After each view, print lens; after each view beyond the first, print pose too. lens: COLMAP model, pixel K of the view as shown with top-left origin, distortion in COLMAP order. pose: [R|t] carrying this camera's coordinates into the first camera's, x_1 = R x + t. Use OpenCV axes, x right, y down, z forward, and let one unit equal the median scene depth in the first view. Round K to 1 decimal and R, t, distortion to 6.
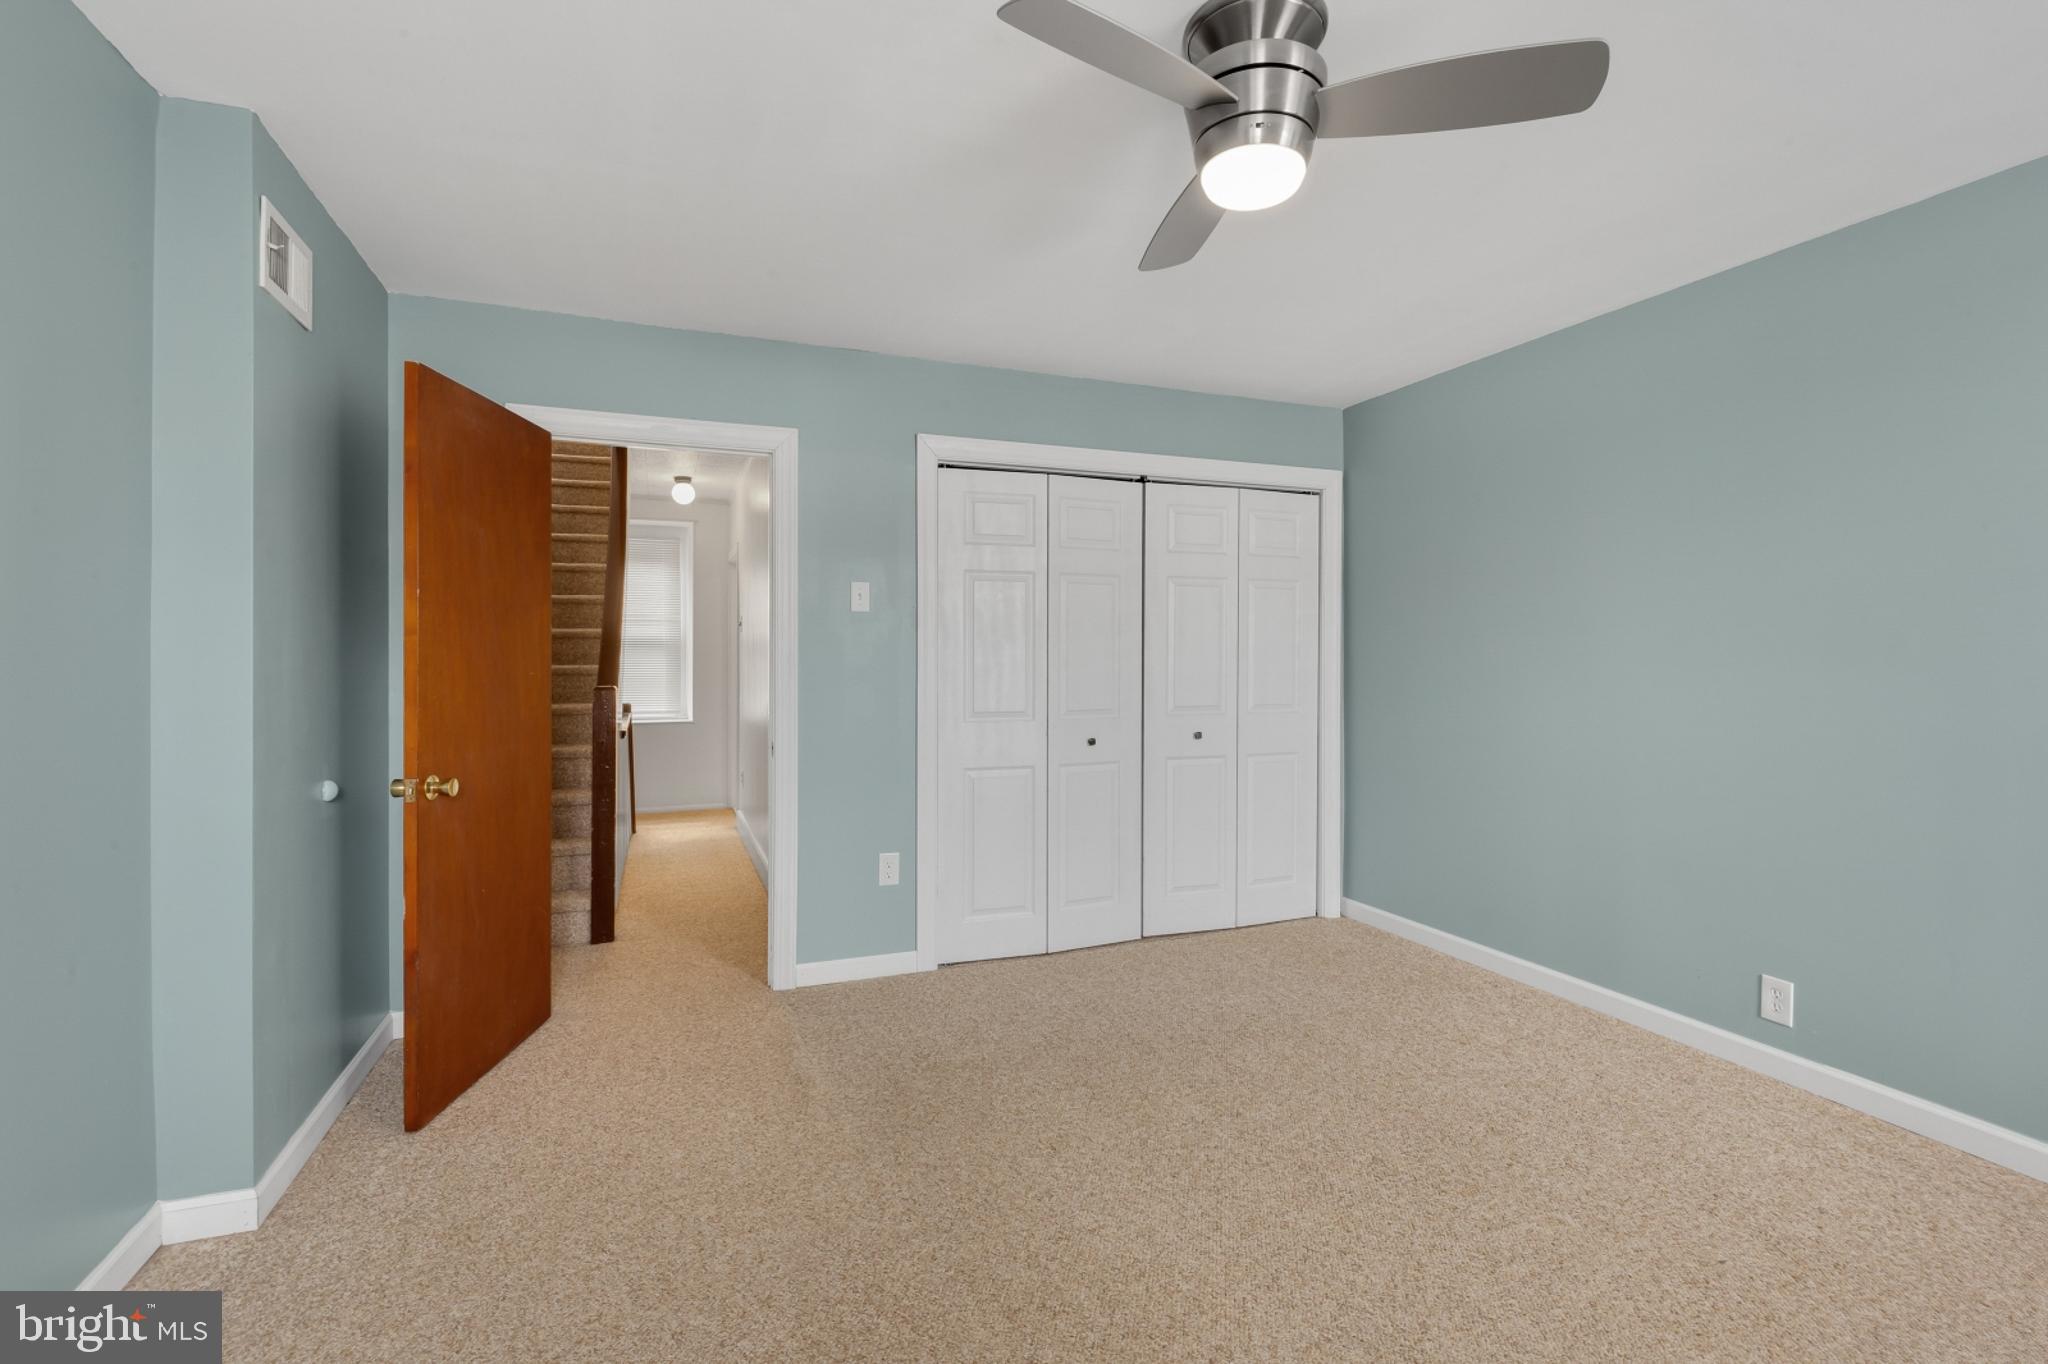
lens RADIAL K [[941.8, 0, 1015.9], [0, 941.8, 673.6], [0, 0, 1]] dist [0.007061, -0.003925]
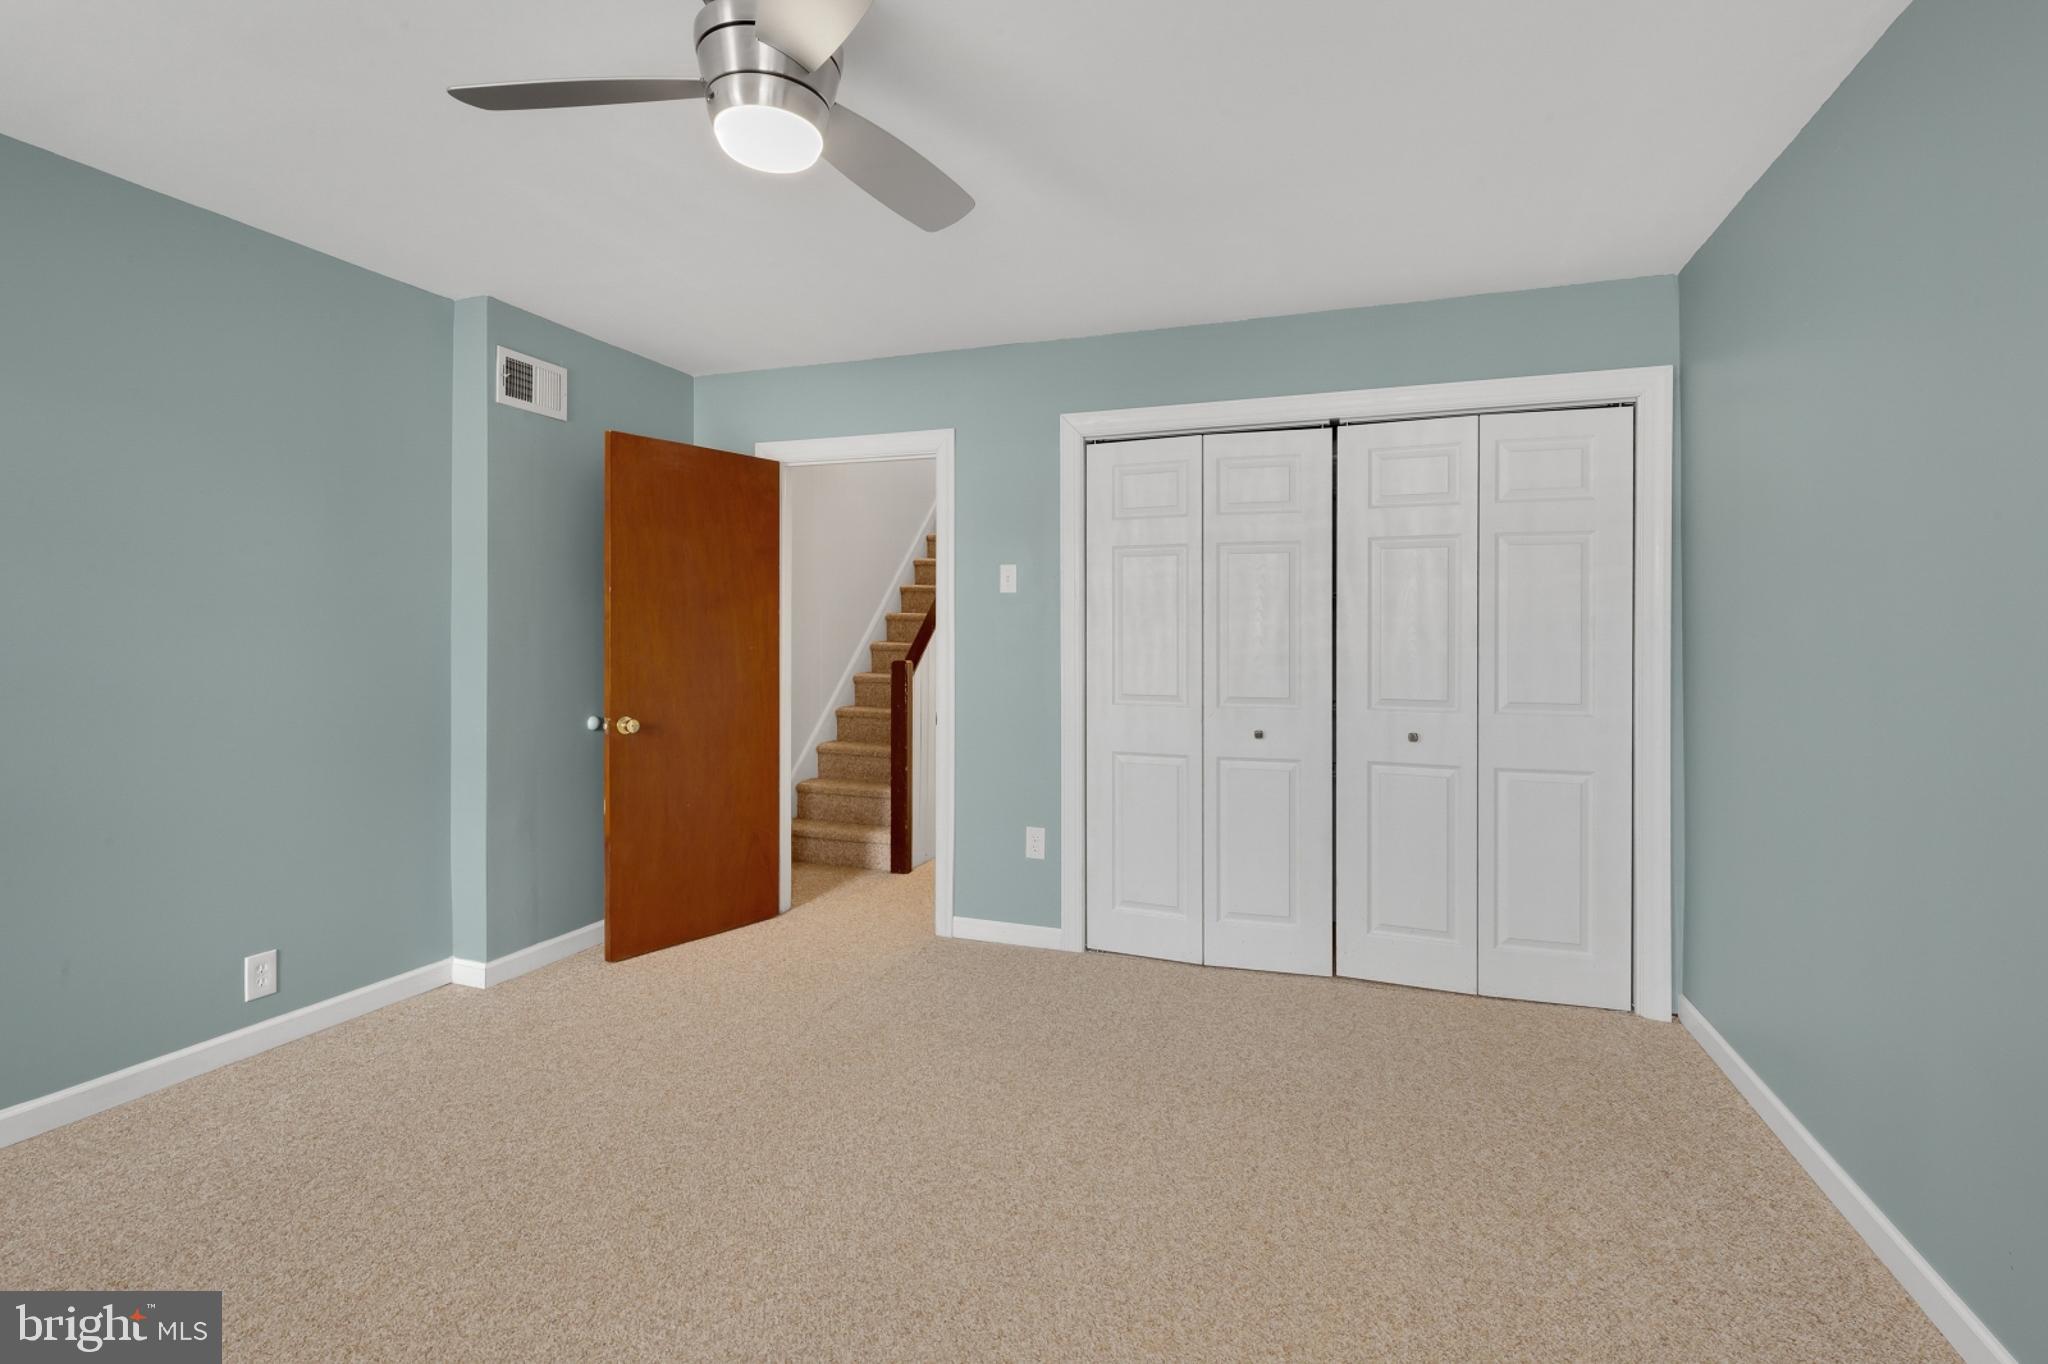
lens RADIAL K [[941.8, 0, 1018.2], [0, 941.8, 660.7], [0, 0, 1]] dist [0.007061, -0.003925]
pose [[0.756454, 0.019865, -0.653746, 0.503816], [-0.017674, 0.999794, 0.009930, -0.001021], [0.653808, 0.004043, 0.756649, 0.205159]]
